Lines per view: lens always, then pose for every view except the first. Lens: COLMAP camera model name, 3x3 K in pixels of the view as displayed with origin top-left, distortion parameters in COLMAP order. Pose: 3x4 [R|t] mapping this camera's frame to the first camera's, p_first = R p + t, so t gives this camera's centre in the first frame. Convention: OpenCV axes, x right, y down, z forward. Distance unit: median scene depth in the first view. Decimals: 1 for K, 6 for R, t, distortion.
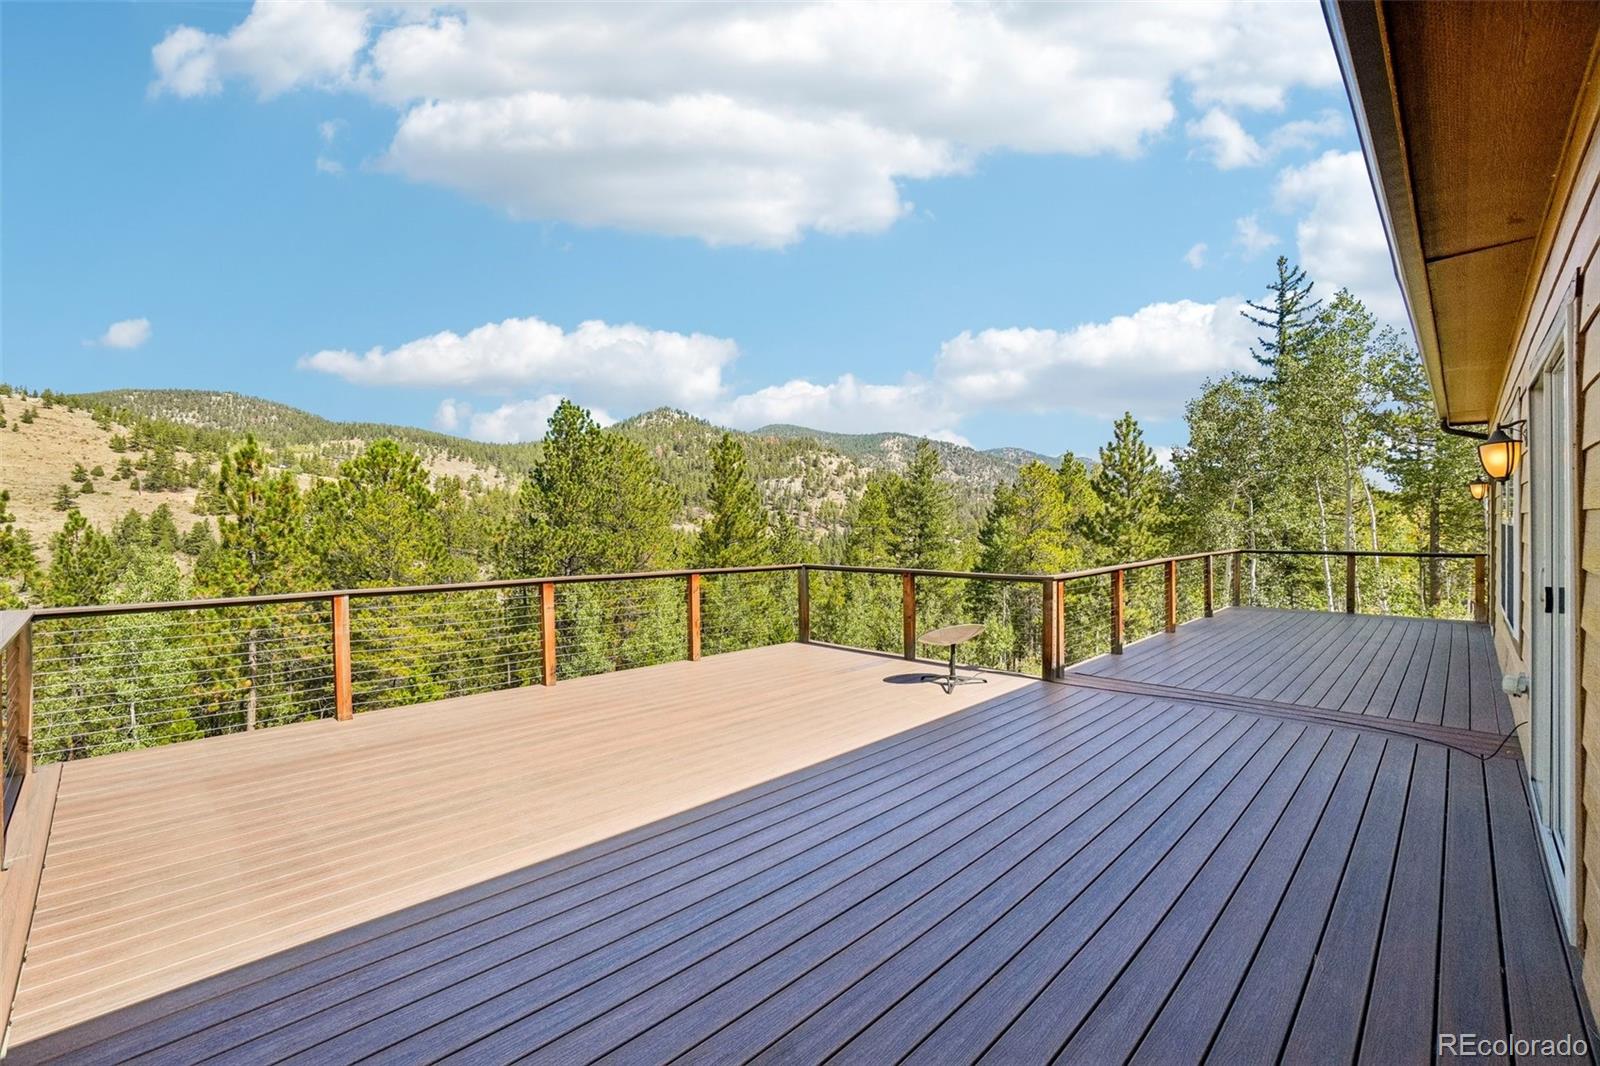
lens RADIAL K [[690.9, 0, 788.8], [0, 690.9, 522.8], [0, 0, 1]] dist [-0.020832, -0.000058]
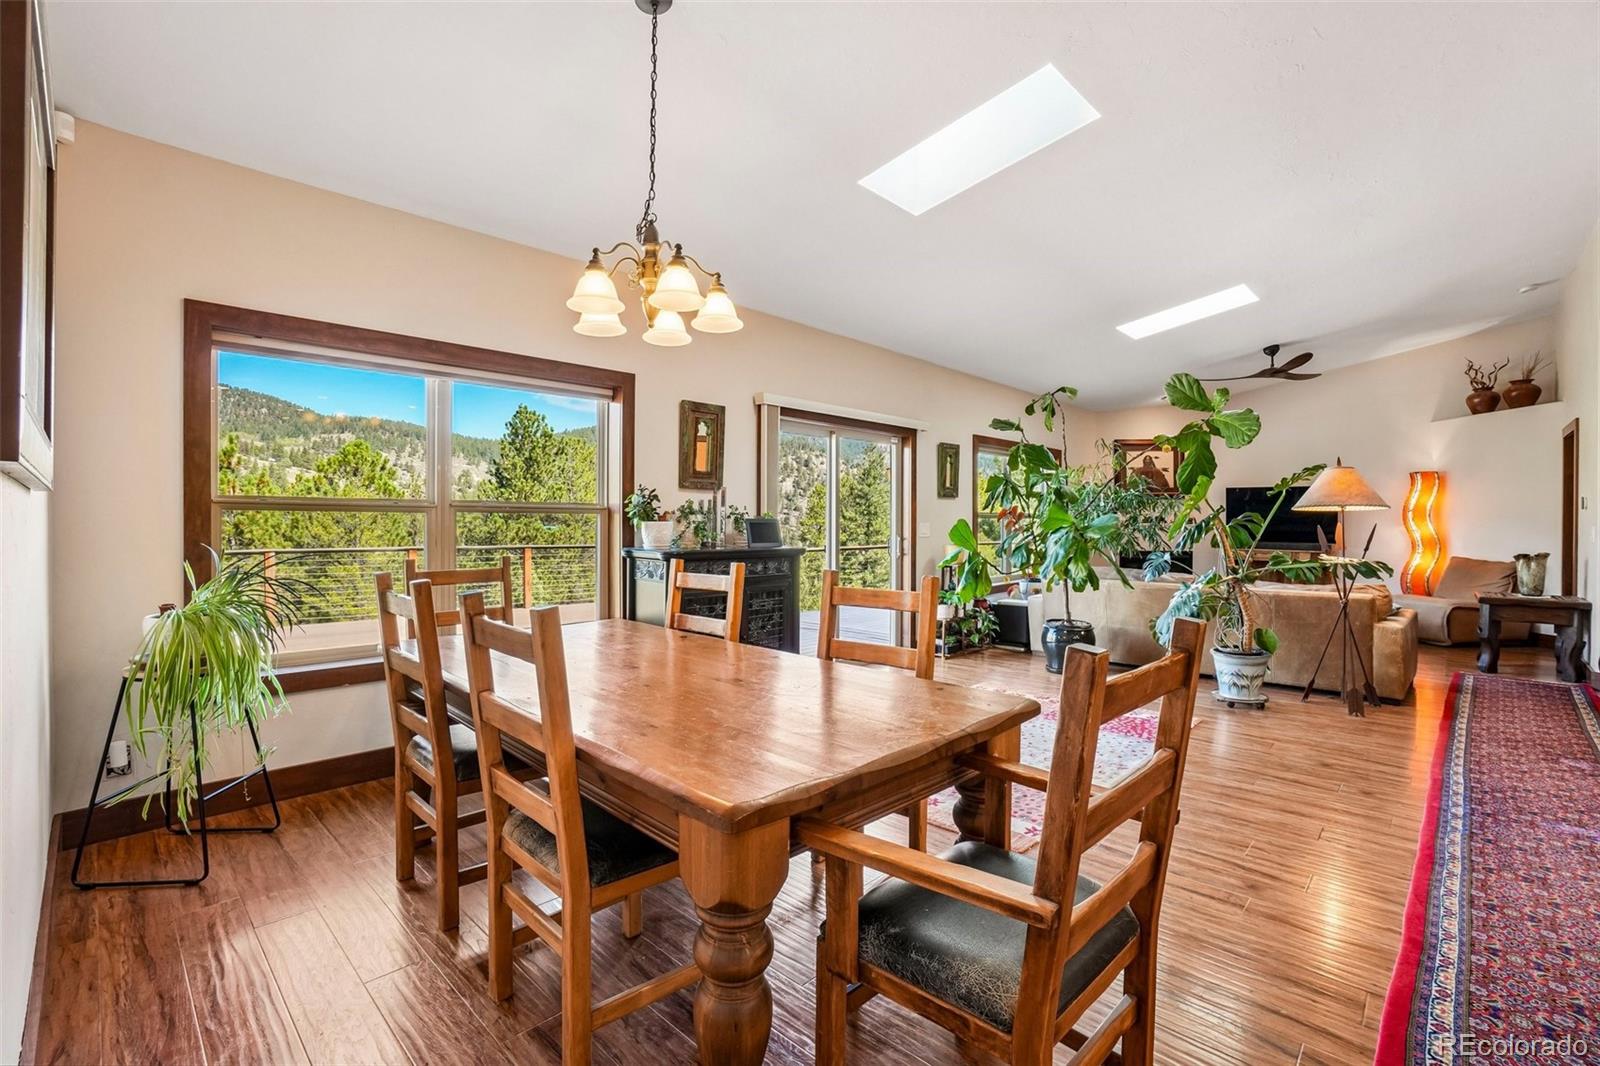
lens RADIAL K [[690.9, 0, 788.8], [0, 690.9, 522.8], [0, 0, 1]] dist [-0.020832, -0.000058]
pose [[0.999873, 0.011835, 0.010703, 0.094060], [-0.011842, 0.999930, 0.000578, 0.003492], [-0.010696, -0.000704, 0.999943, -0.106098]]
